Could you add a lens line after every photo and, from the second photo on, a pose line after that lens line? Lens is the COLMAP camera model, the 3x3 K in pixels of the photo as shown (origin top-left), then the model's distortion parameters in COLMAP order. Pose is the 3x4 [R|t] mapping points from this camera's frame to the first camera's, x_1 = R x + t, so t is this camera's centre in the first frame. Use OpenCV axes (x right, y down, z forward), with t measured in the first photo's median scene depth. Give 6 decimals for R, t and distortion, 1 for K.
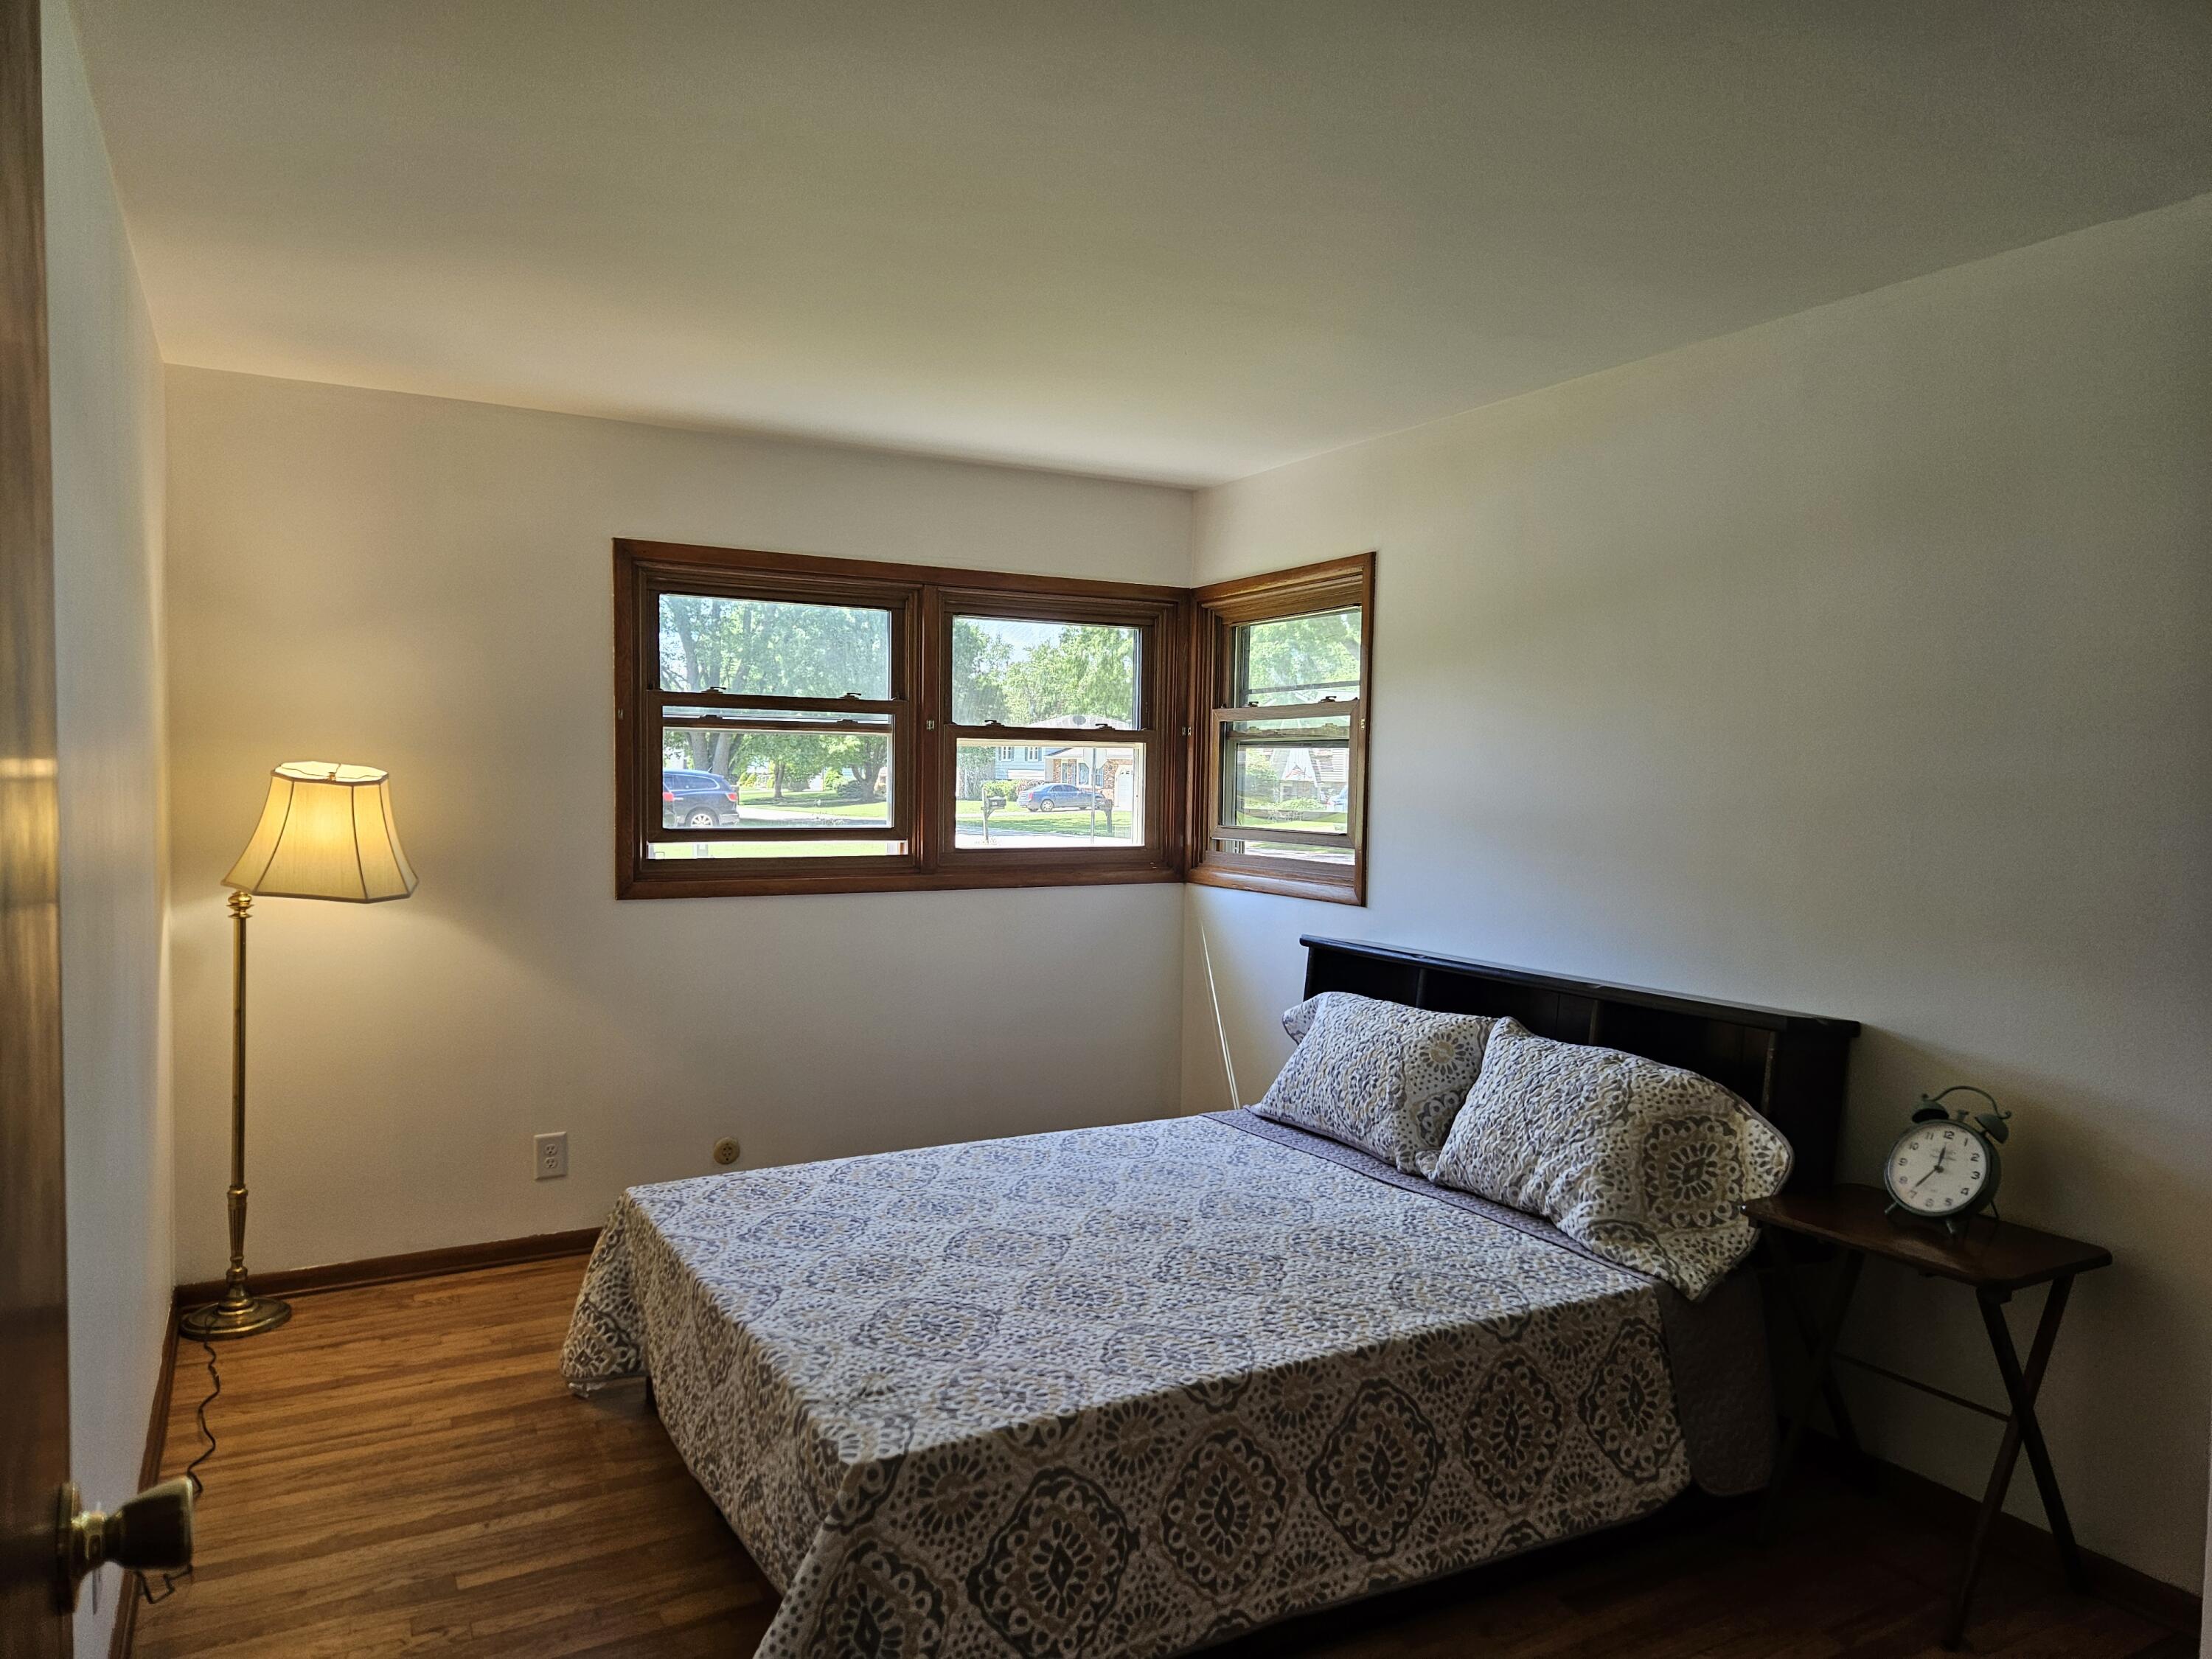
lens RADIAL K [[1498.7, 0, 1100.6], [0, 1498.7, 838.2], [0, 0, 1]] dist [0.070459, -0.043306]
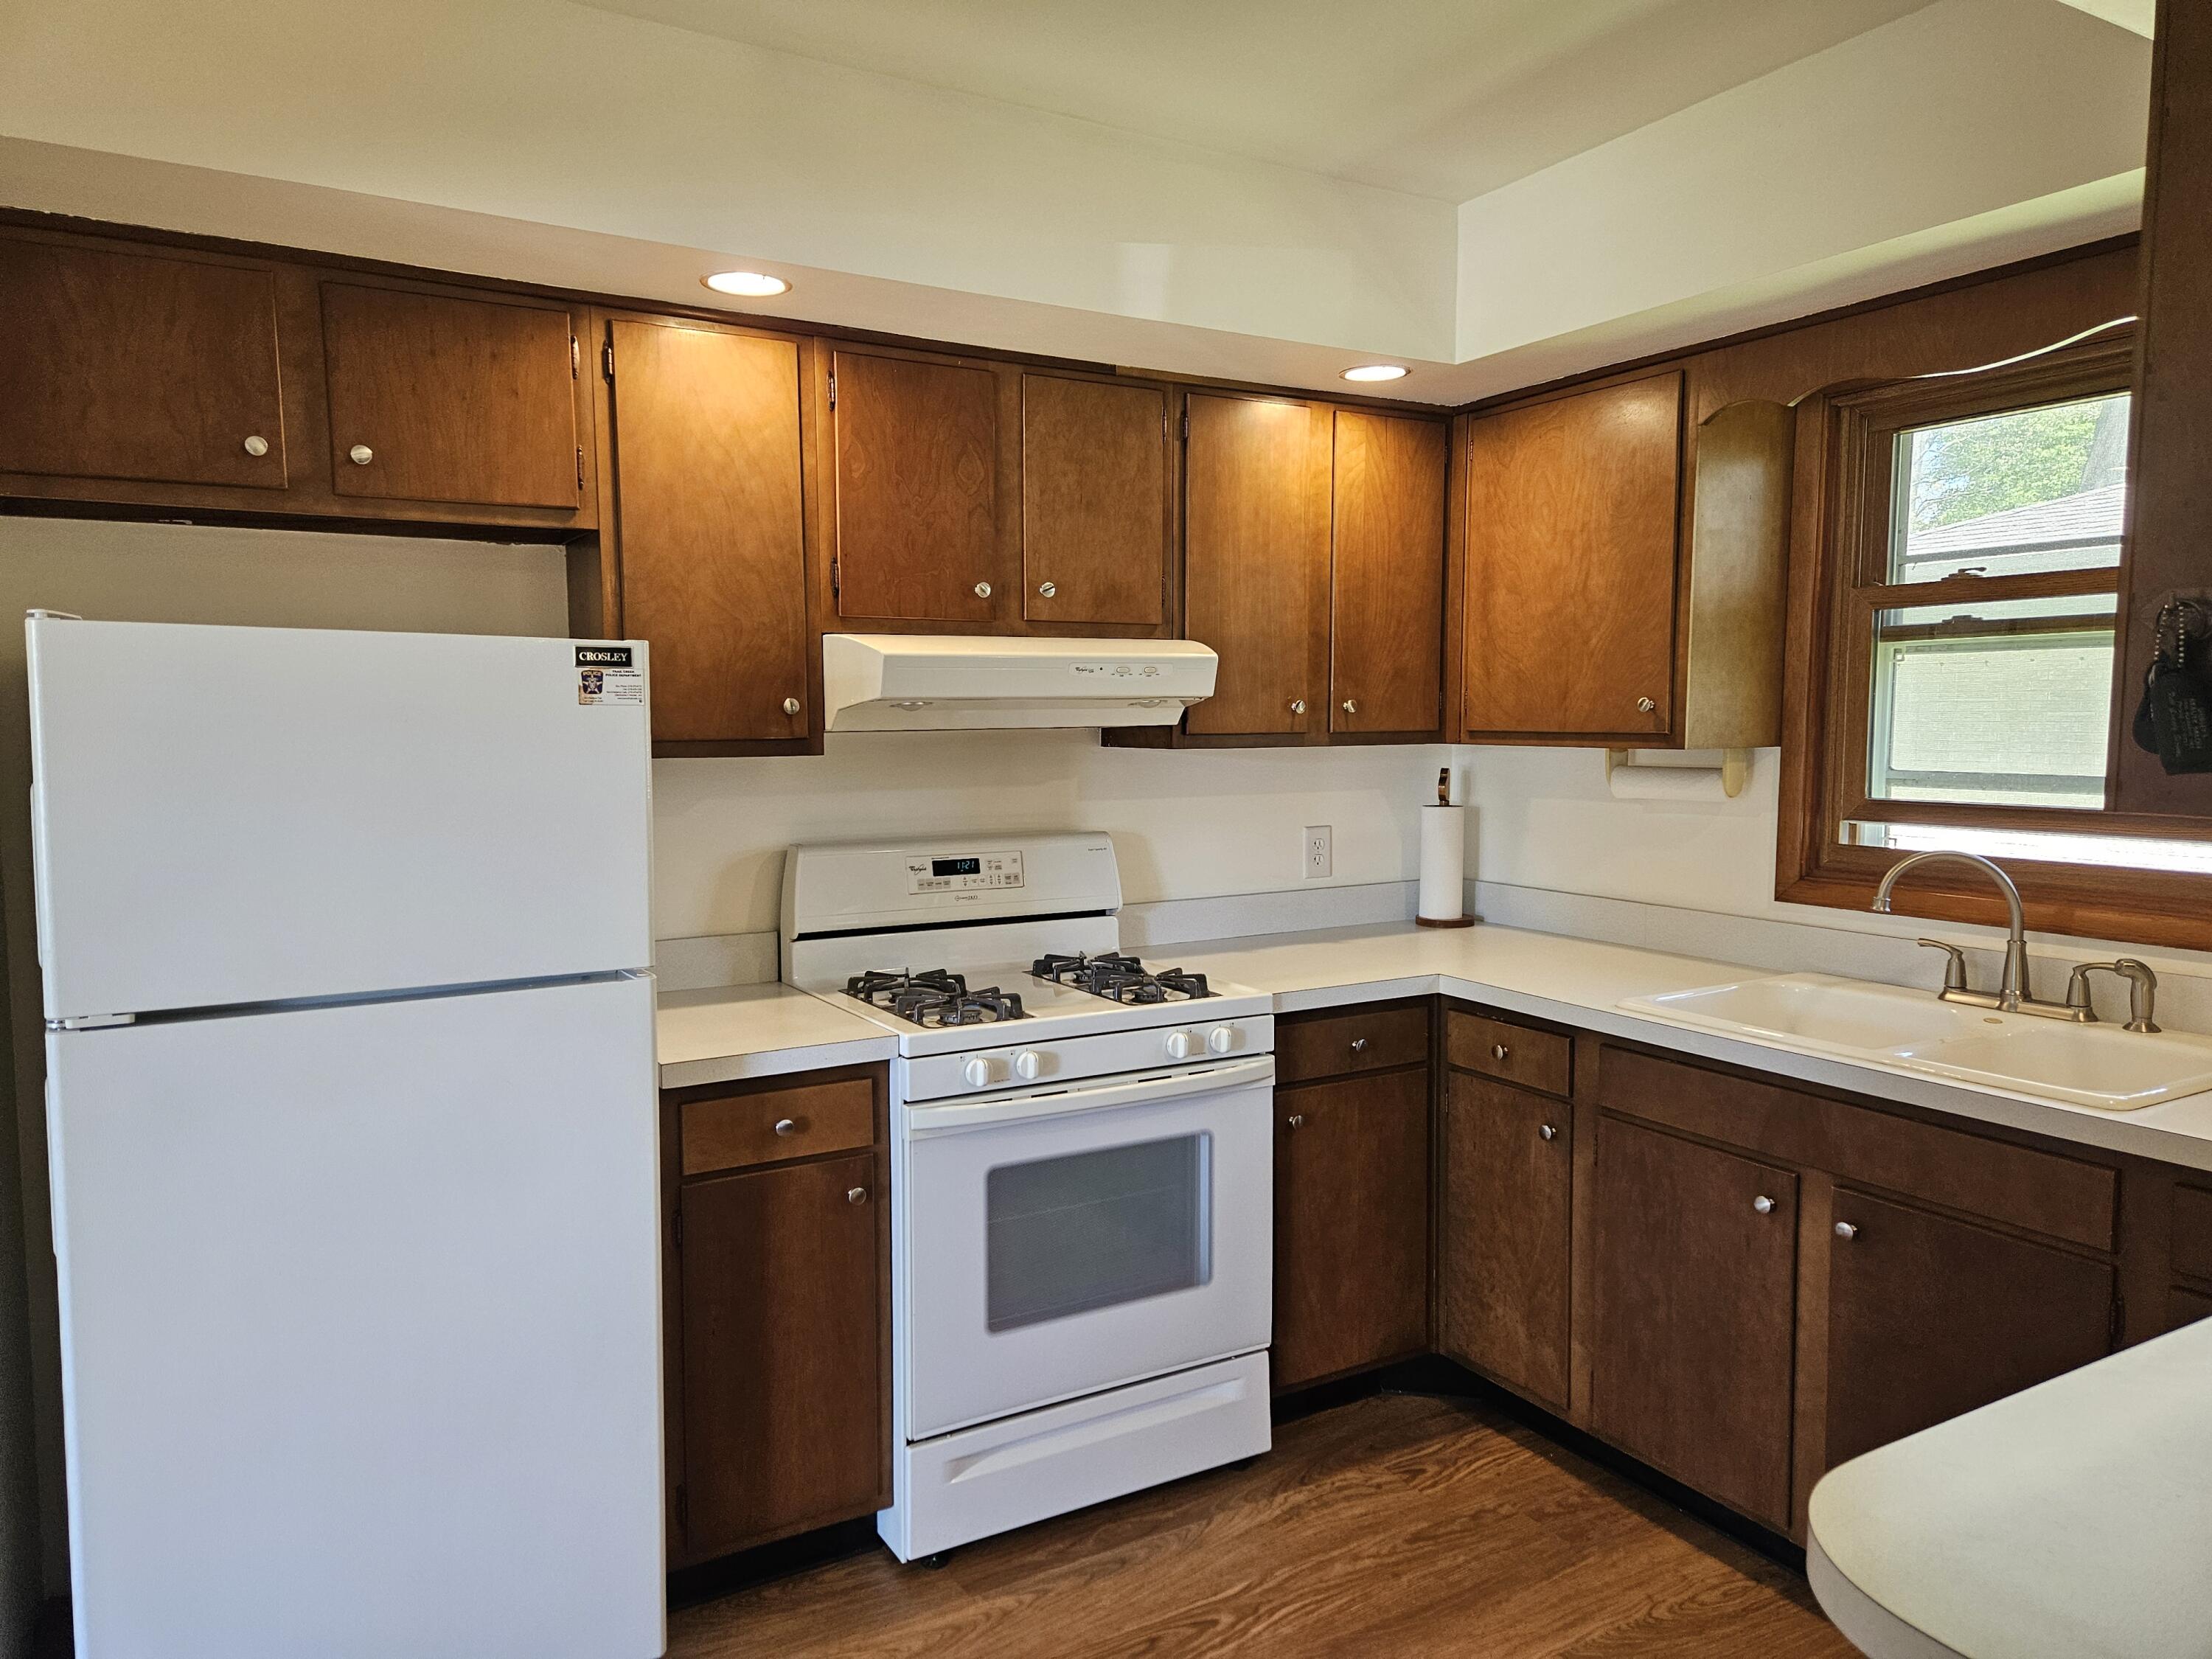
lens RADIAL K [[1498.7, 0, 1070.4], [0, 1498.7, 831.7], [0, 0, 1]] dist [0.070459, -0.043306]
pose [[0.010332, 0.063396, -0.997935, 0.354766], [-0.034234, 0.997426, 0.063009, -0.021981], [0.999360, 0.033512, 0.012475, 0.638554]]
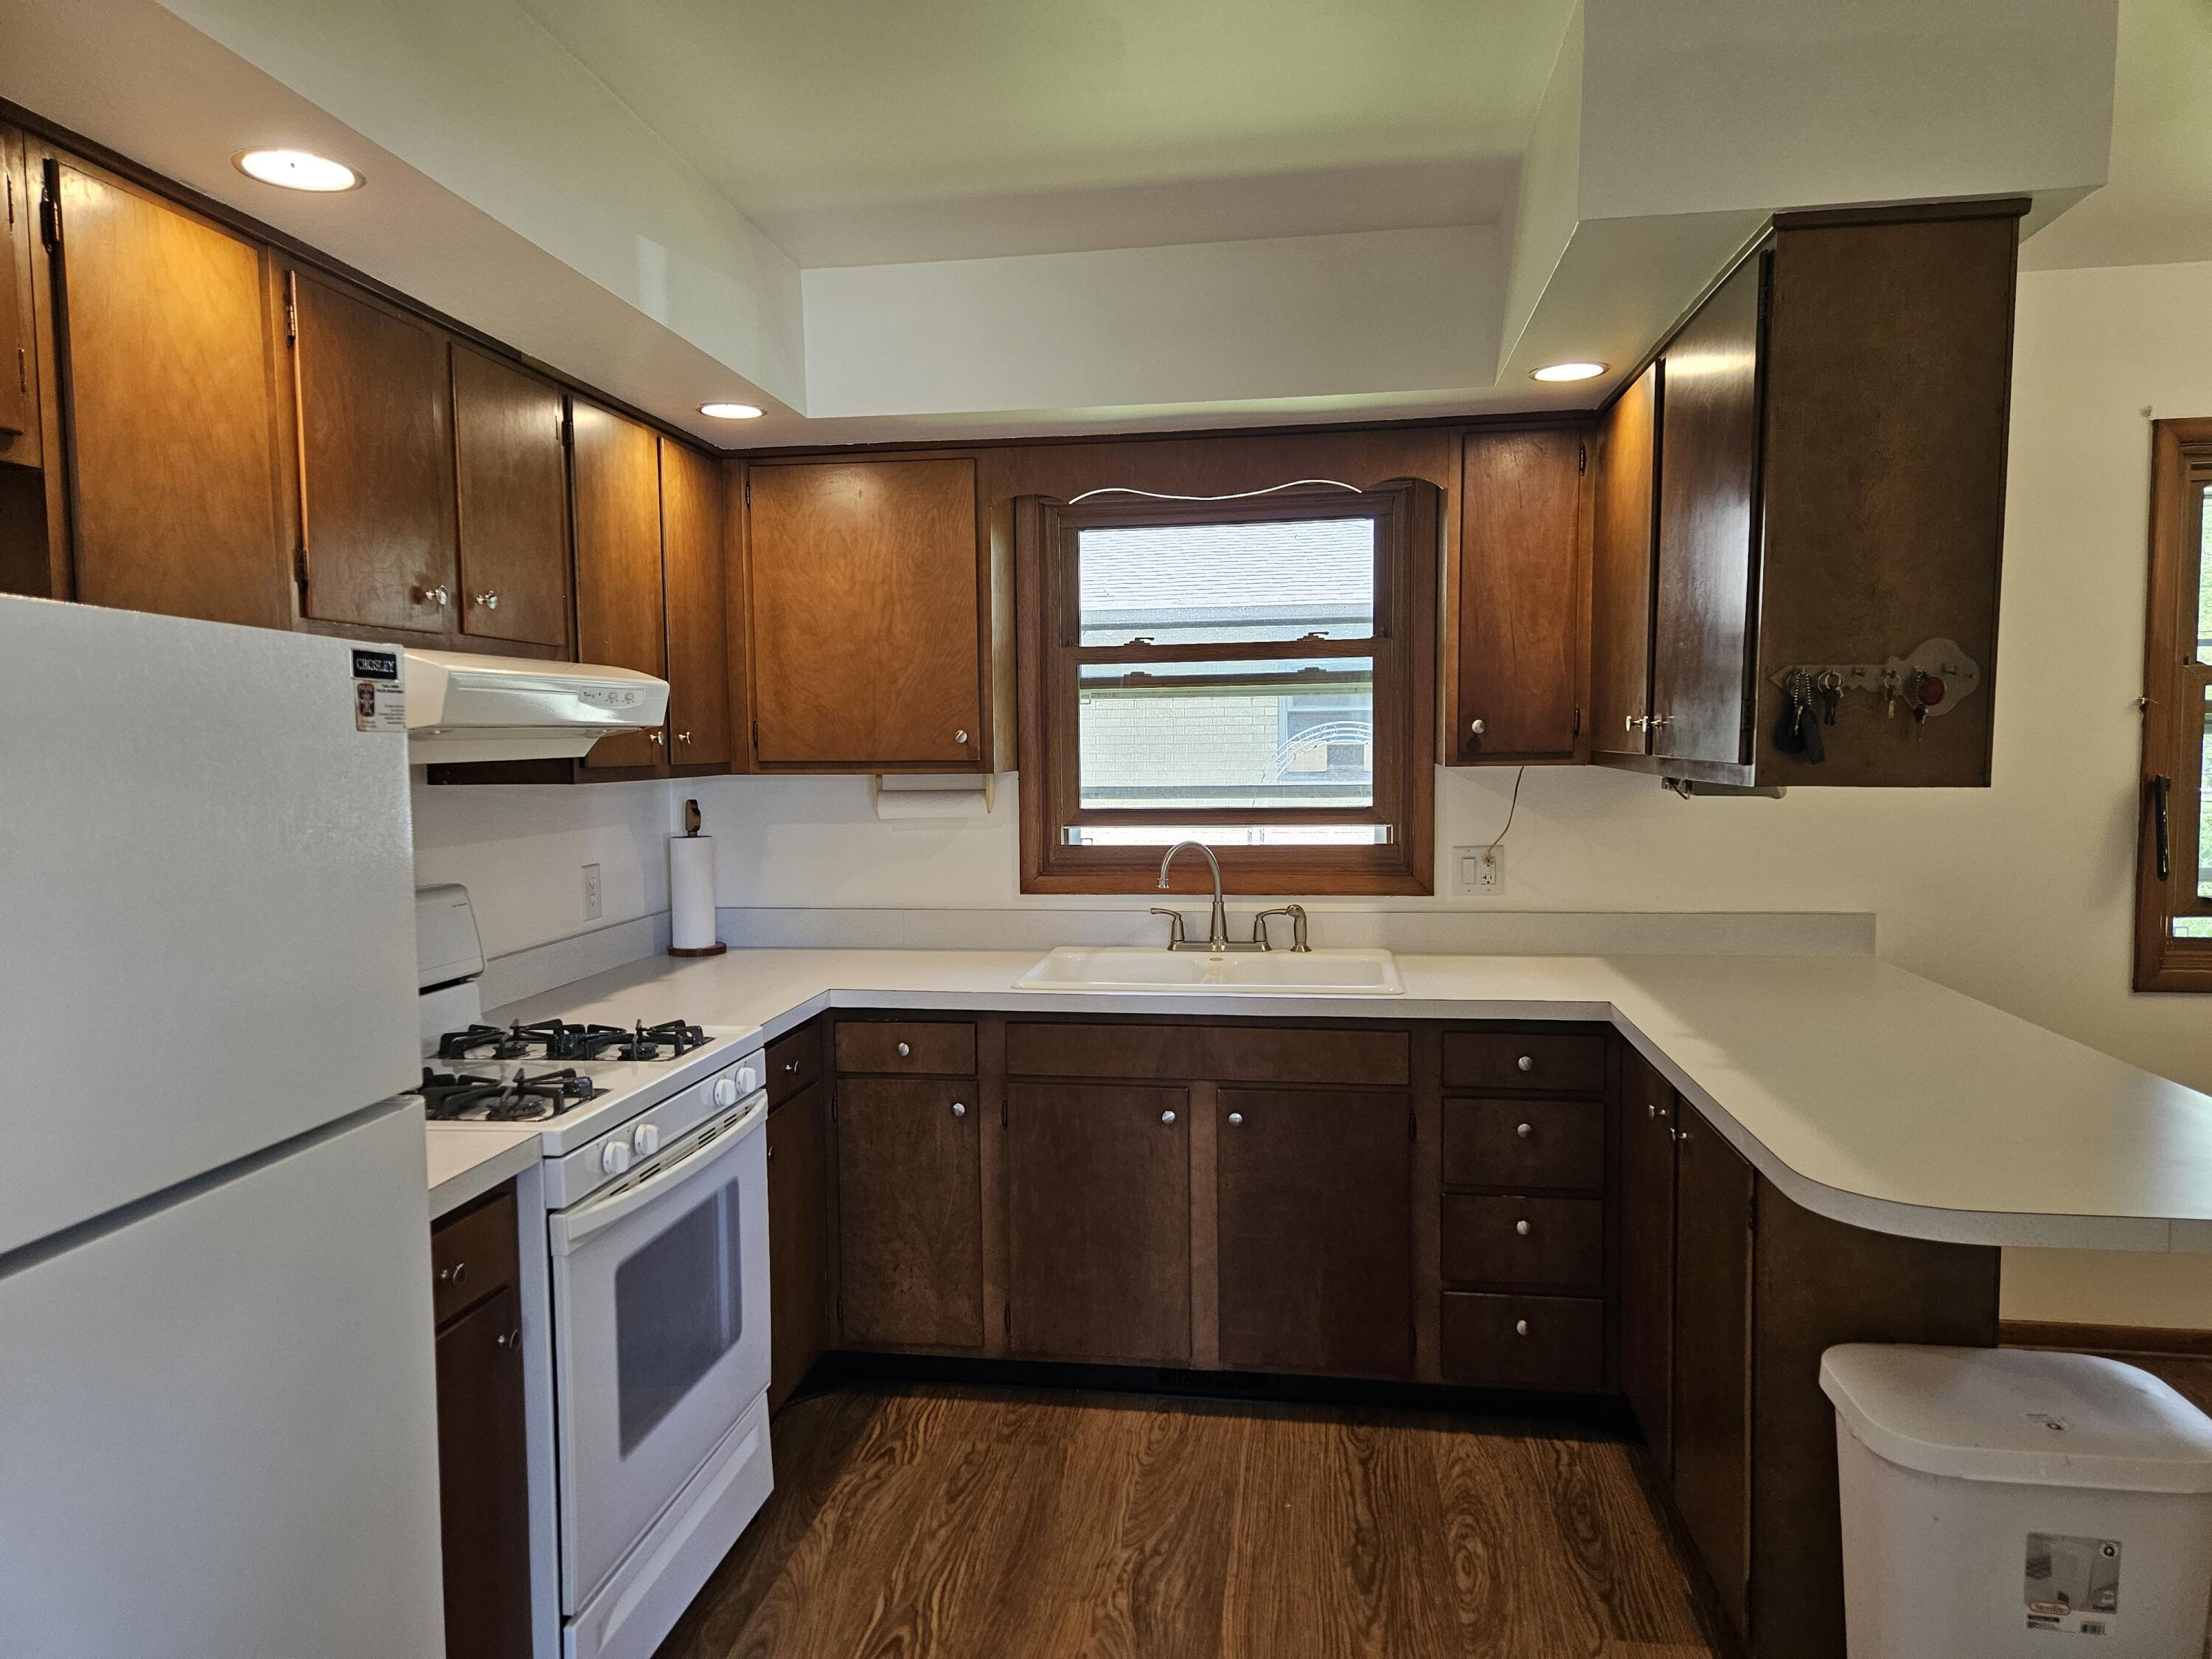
lens RADIAL K [[1498.7, 0, 1093.9], [0, 1498.7, 832.8], [0, 0, 1]] dist [0.070459, -0.043306]
pose [[0.793541, 0.012966, -0.608378, 0.224074], [0.000222, 0.999767, 0.021596, -0.011492], [0.608516, -0.017272, 0.793353, 0.332050]]
